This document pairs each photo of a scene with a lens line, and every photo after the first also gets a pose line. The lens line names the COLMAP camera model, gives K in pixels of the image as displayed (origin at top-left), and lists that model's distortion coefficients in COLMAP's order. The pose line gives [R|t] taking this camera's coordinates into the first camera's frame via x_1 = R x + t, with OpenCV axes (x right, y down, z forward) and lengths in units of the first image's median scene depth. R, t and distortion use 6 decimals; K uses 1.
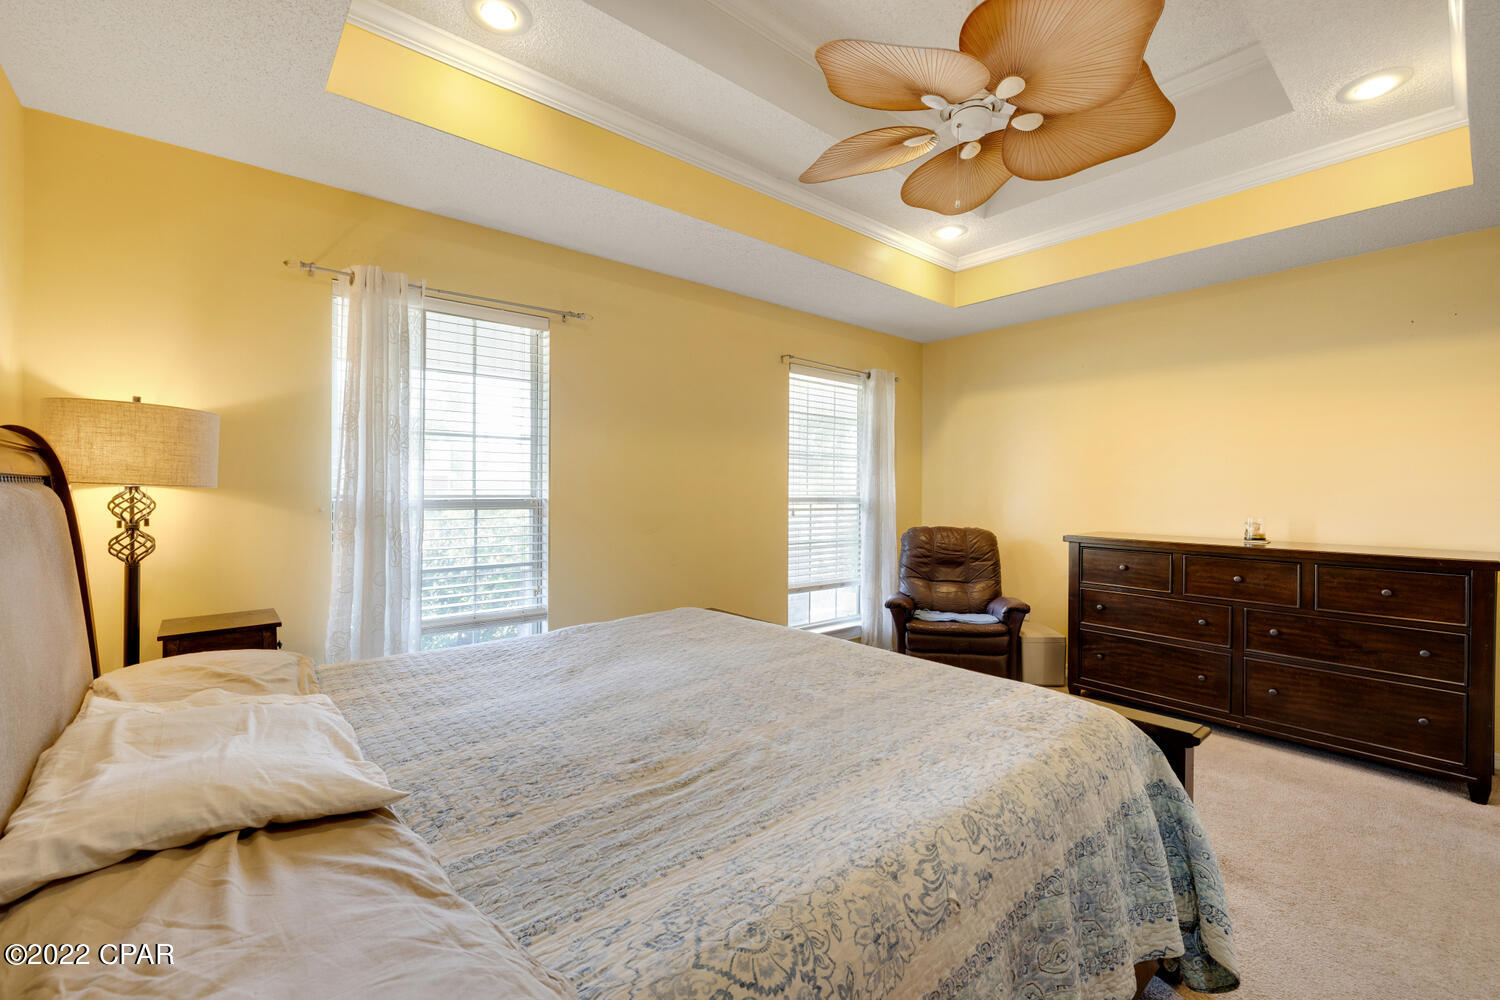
lens RADIAL K [[630.5, 0, 746.4], [0, 630.5, 492.2], [0, 0, 1]] dist [0.001359, -0.000076]
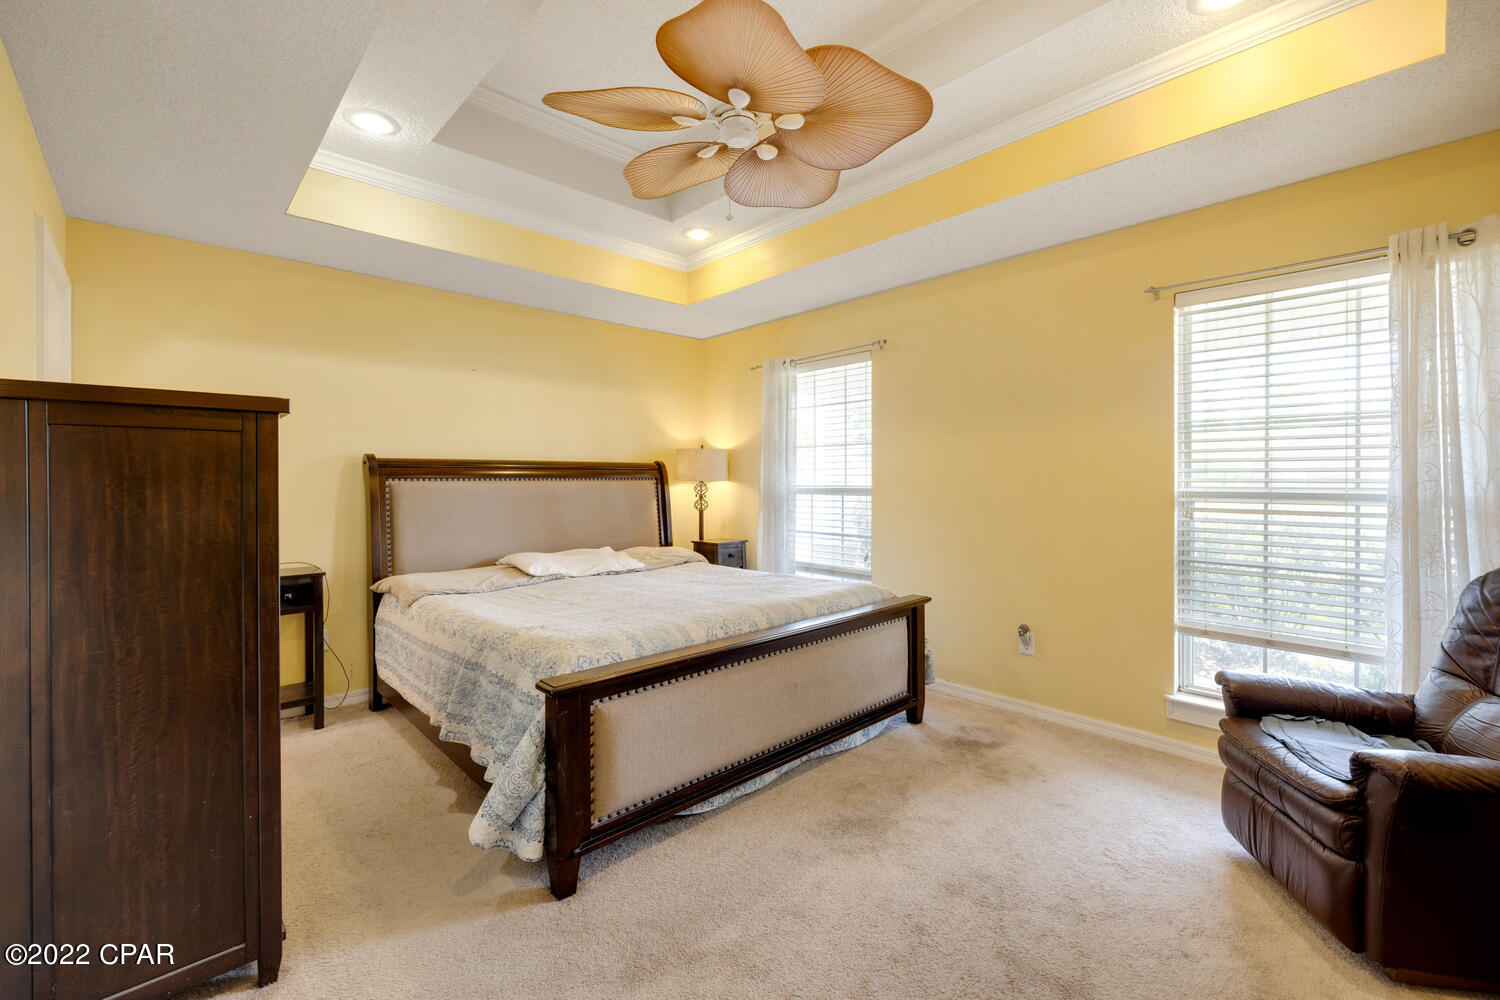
lens RADIAL K [[630.5, 0, 746.4], [0, 630.5, 492.2], [0, 0, 1]] dist [0.001359, -0.000076]
pose [[0.047323, 0.014720, -0.998771, 1.041016], [0.001270, 0.999890, 0.014796, -0.001351], [0.998879, -0.001969, 0.047299, 0.713440]]
